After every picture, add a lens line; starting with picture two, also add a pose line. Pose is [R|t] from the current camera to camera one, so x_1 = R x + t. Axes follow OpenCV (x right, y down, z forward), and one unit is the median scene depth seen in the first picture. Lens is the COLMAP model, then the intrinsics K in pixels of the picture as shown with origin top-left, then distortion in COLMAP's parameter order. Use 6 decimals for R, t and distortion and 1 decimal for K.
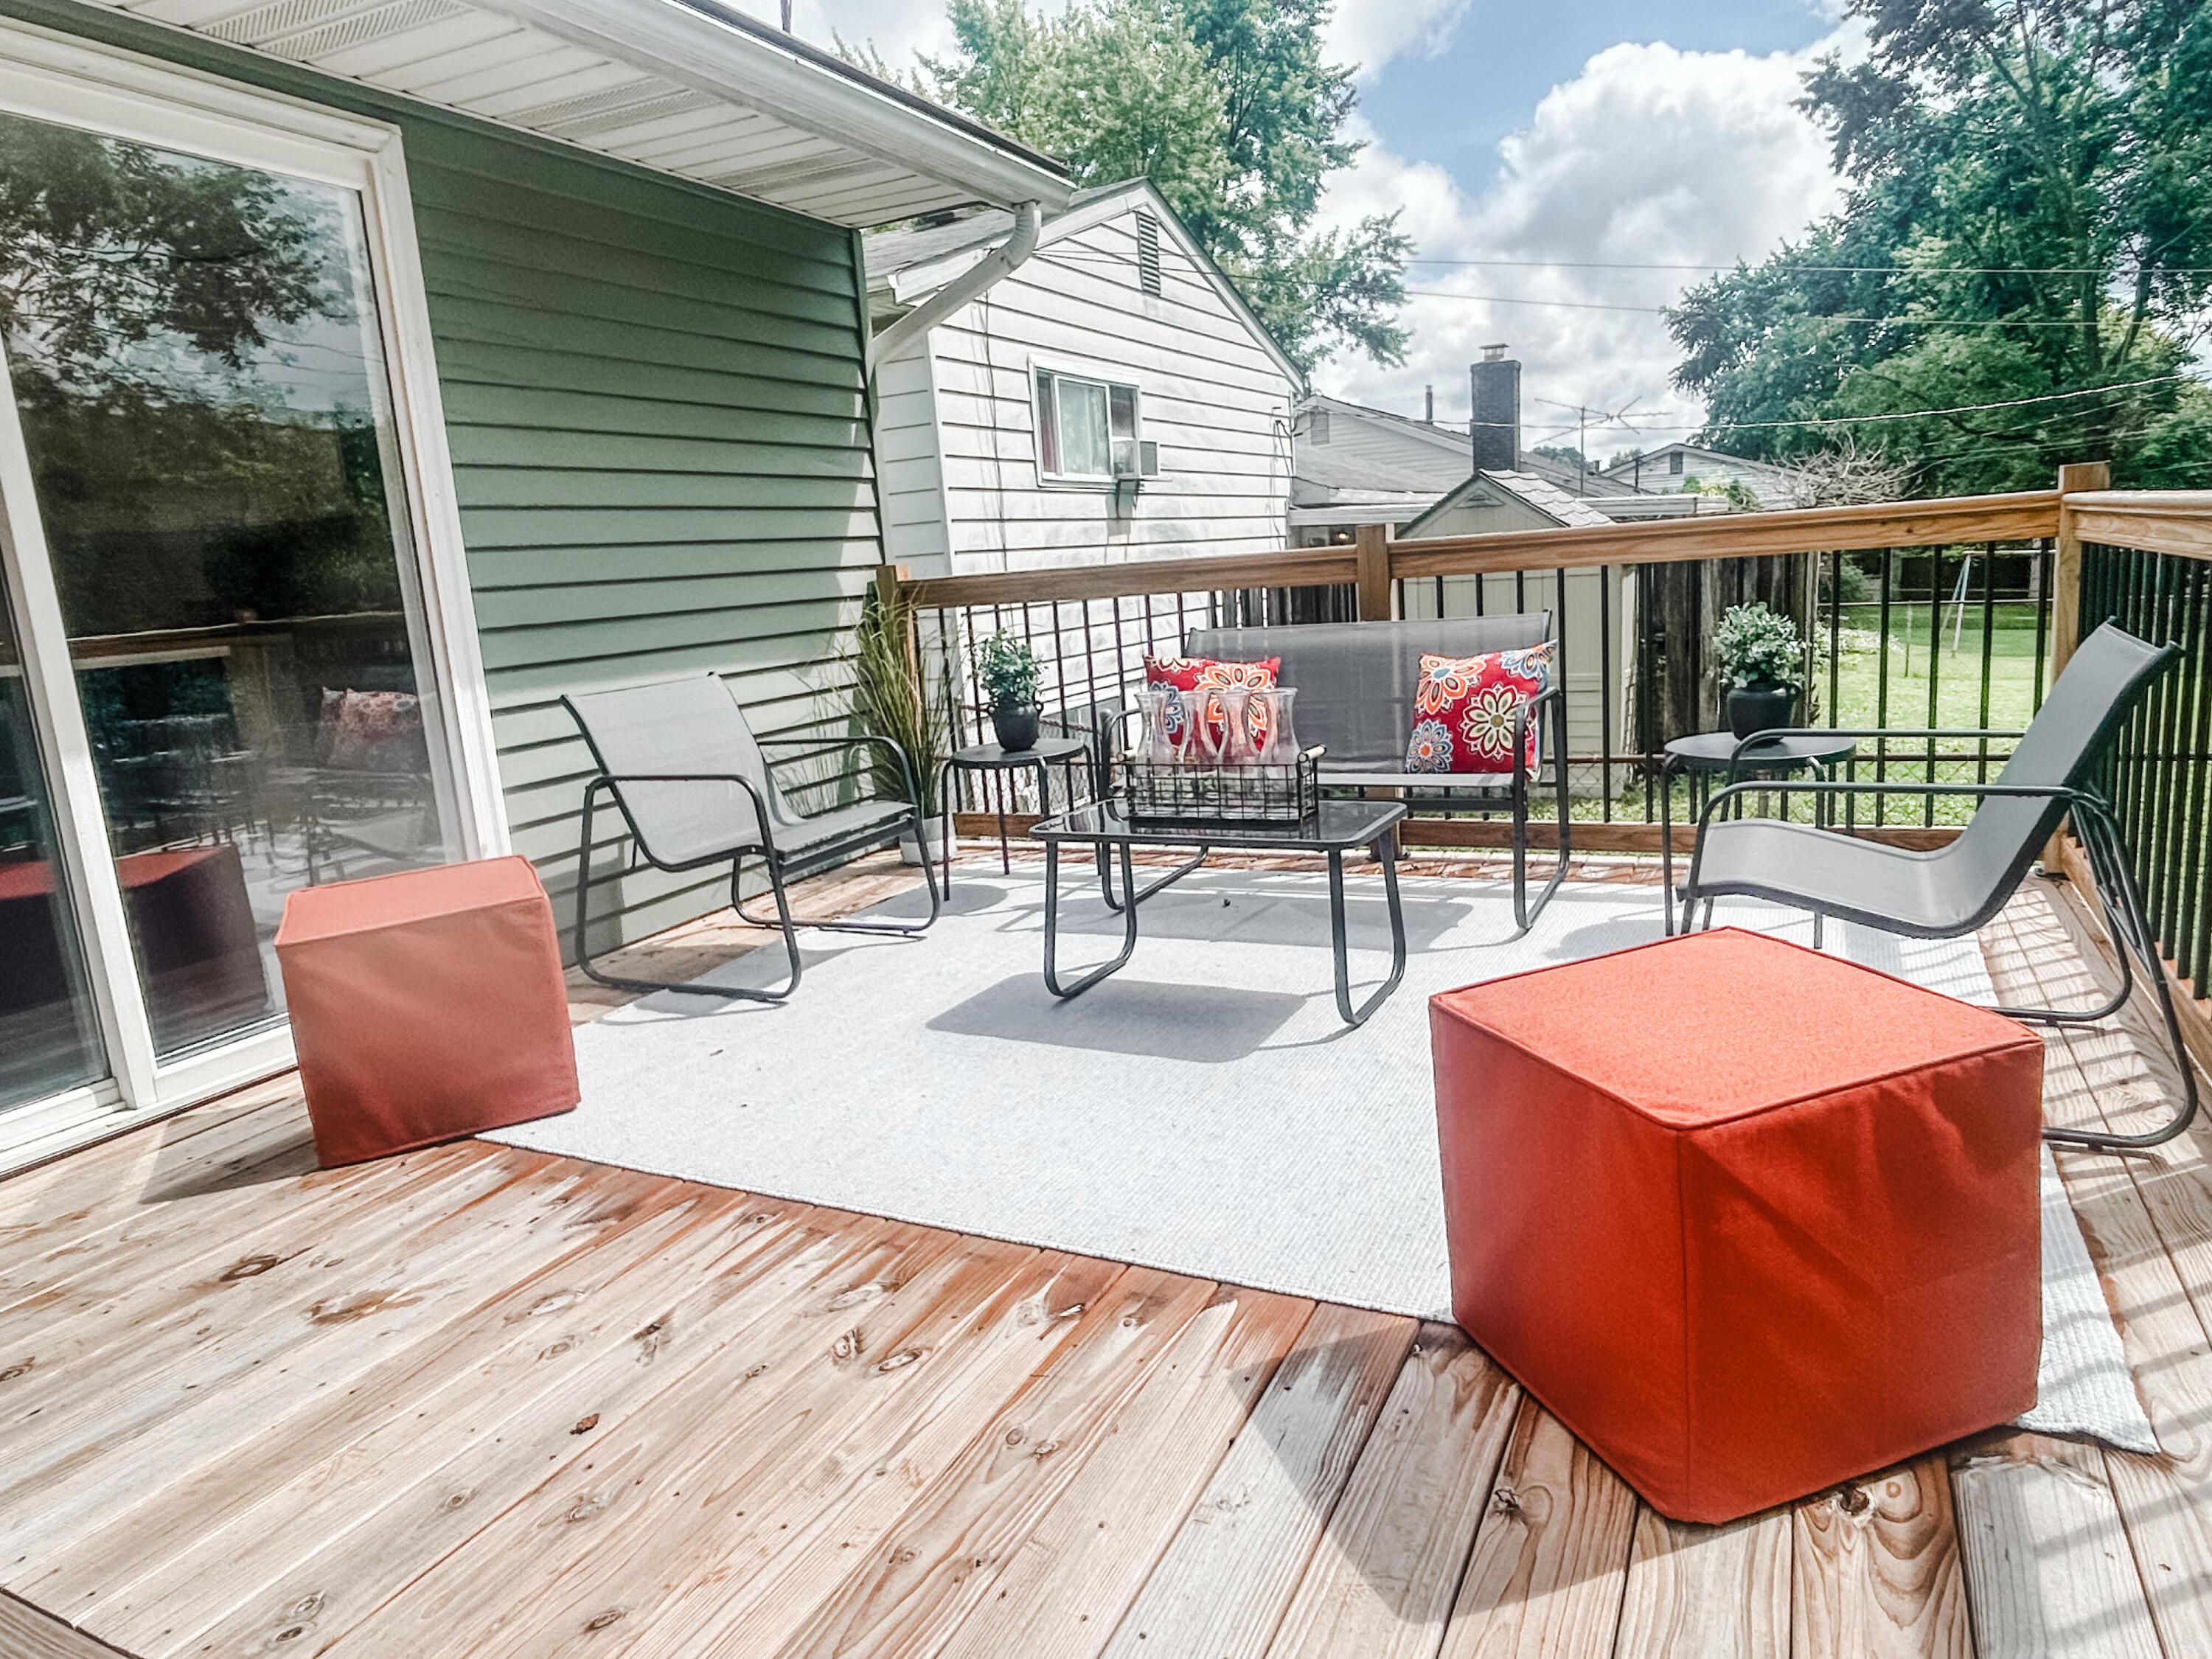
lens RADIAL K [[1367.4, 0, 1106.0], [0, 1367.4, 829.5], [0, 0, 1]] dist [0.001293, -0.003584]
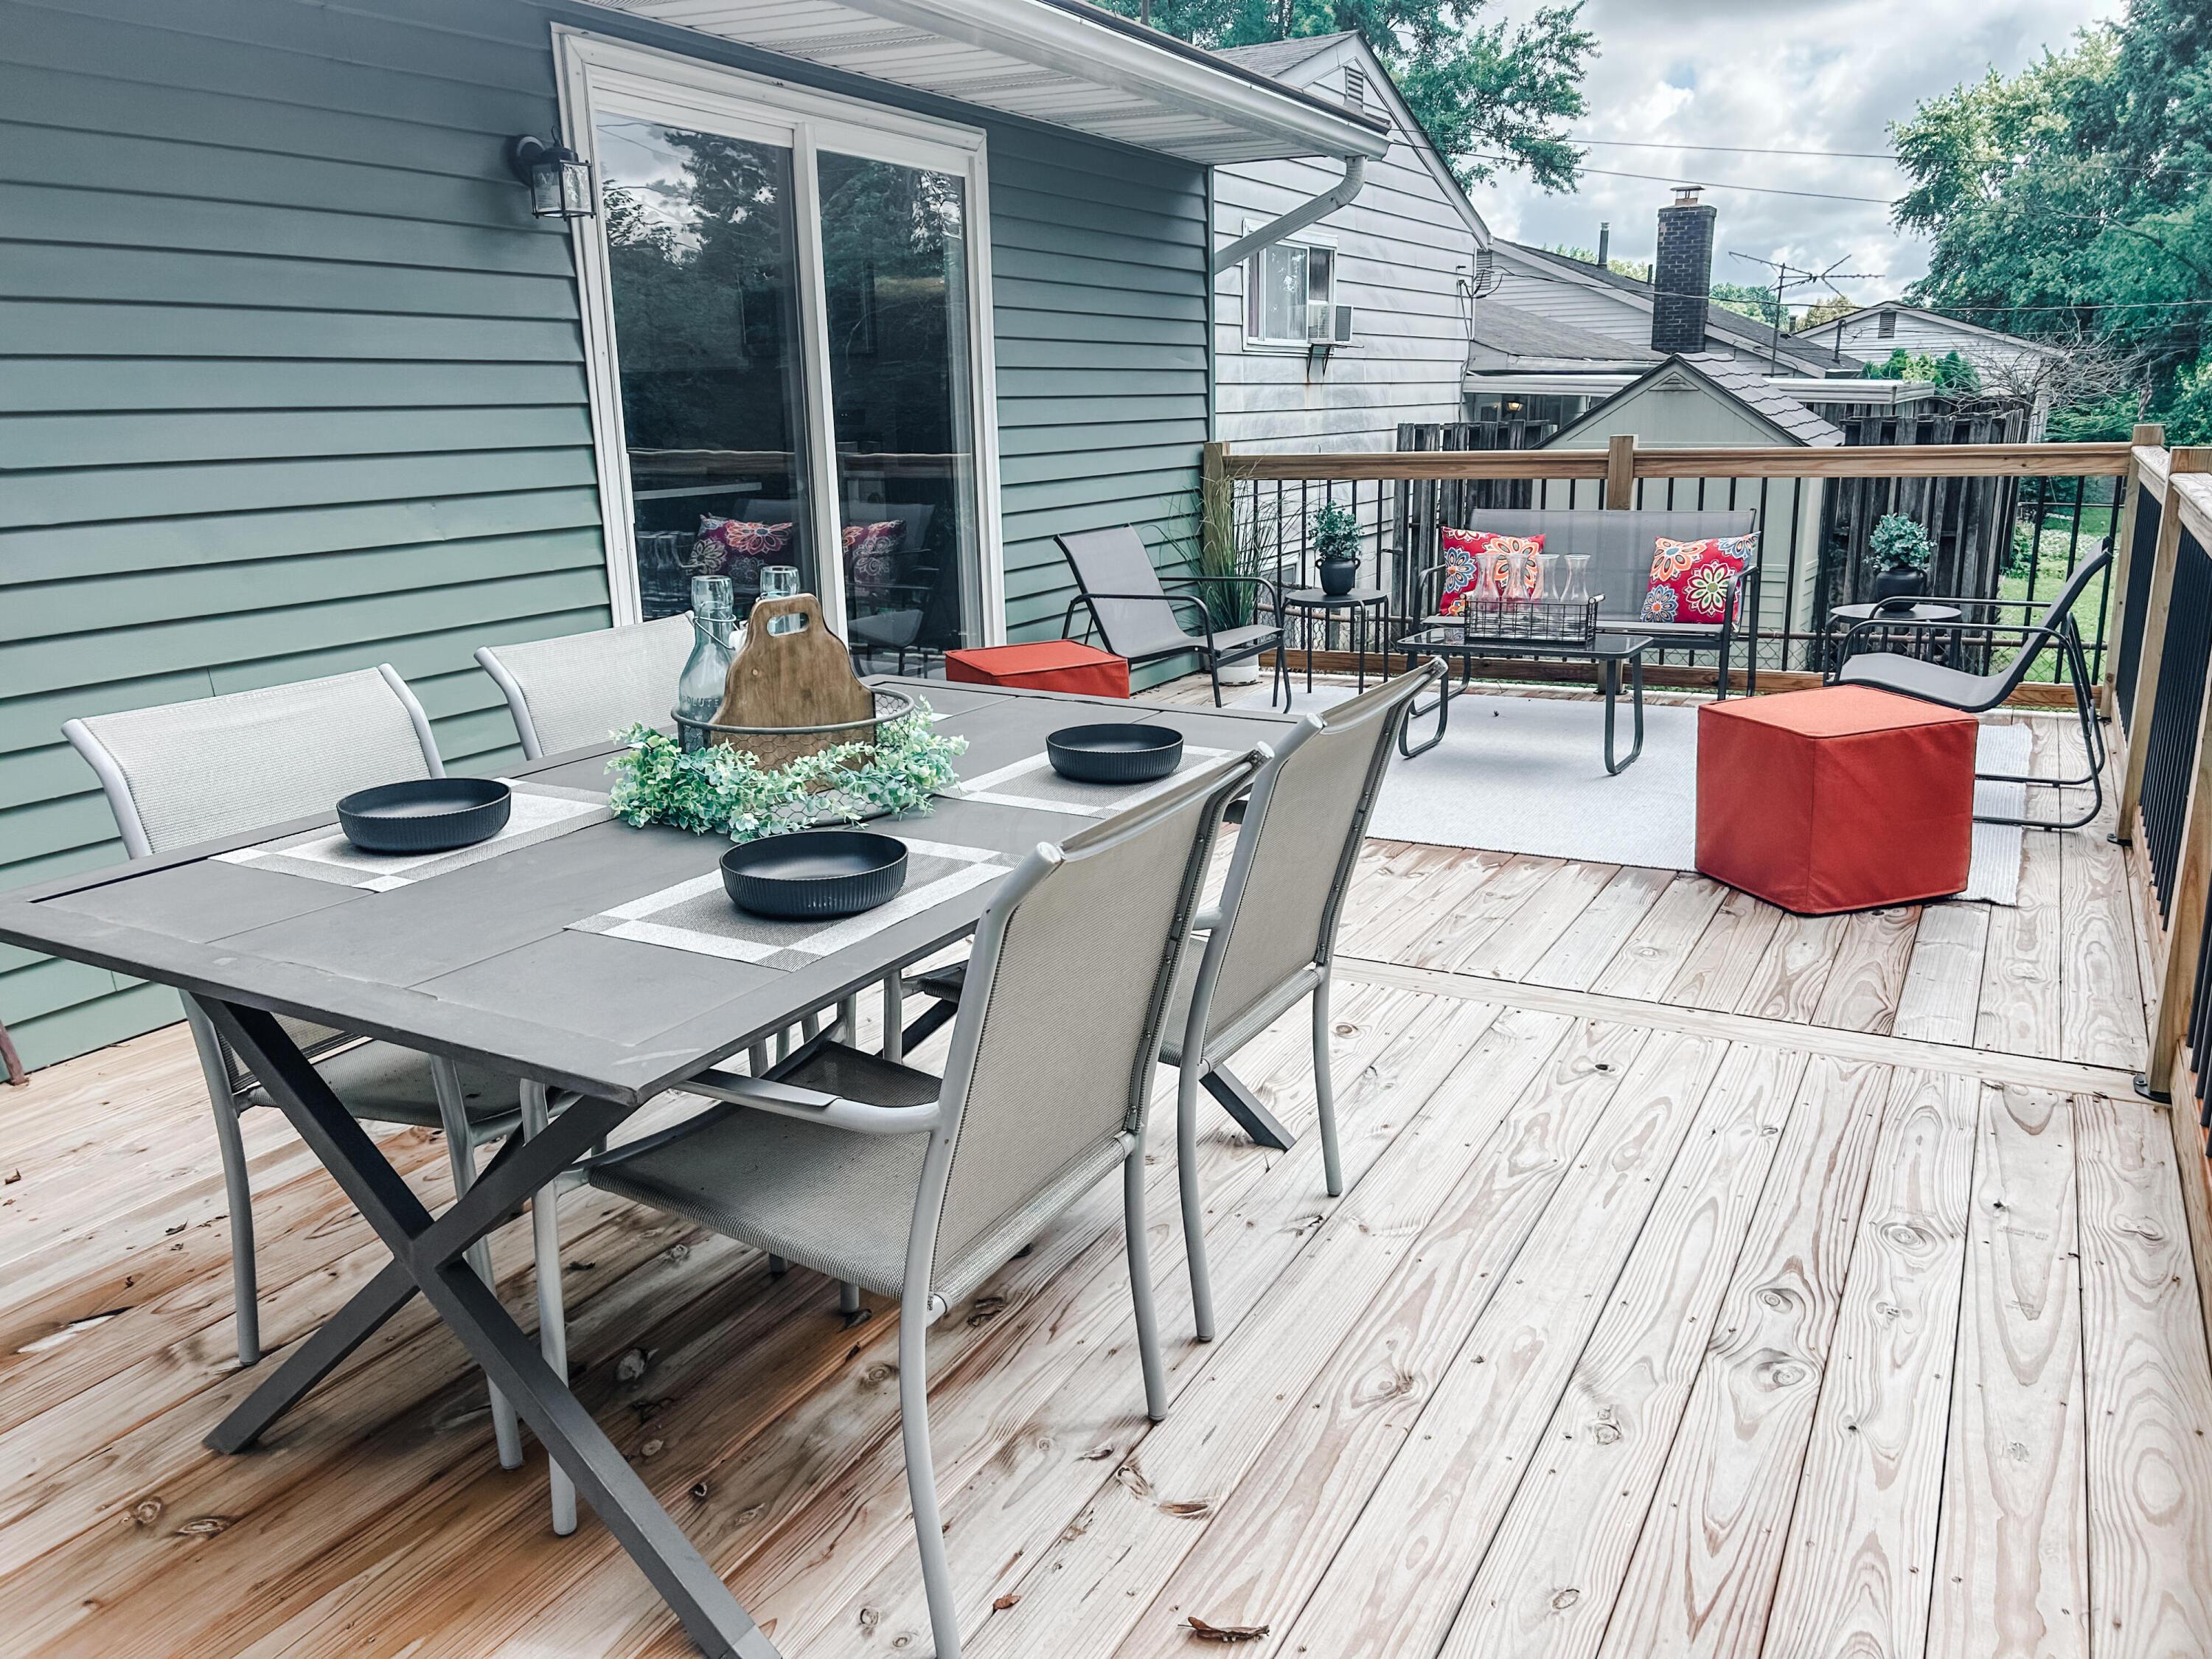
lens RADIAL K [[1682.2, 0, 1106.0], [0, 1682.2, 829.5], [0, 0, 1]] dist [0.036497, -0.046059]
pose [[0.998171, 0.057302, -0.019273, -0.070564], [-0.056092, 0.996721, 0.058310, 0.024997], [0.022551, -0.057122, 0.998112, -0.186549]]
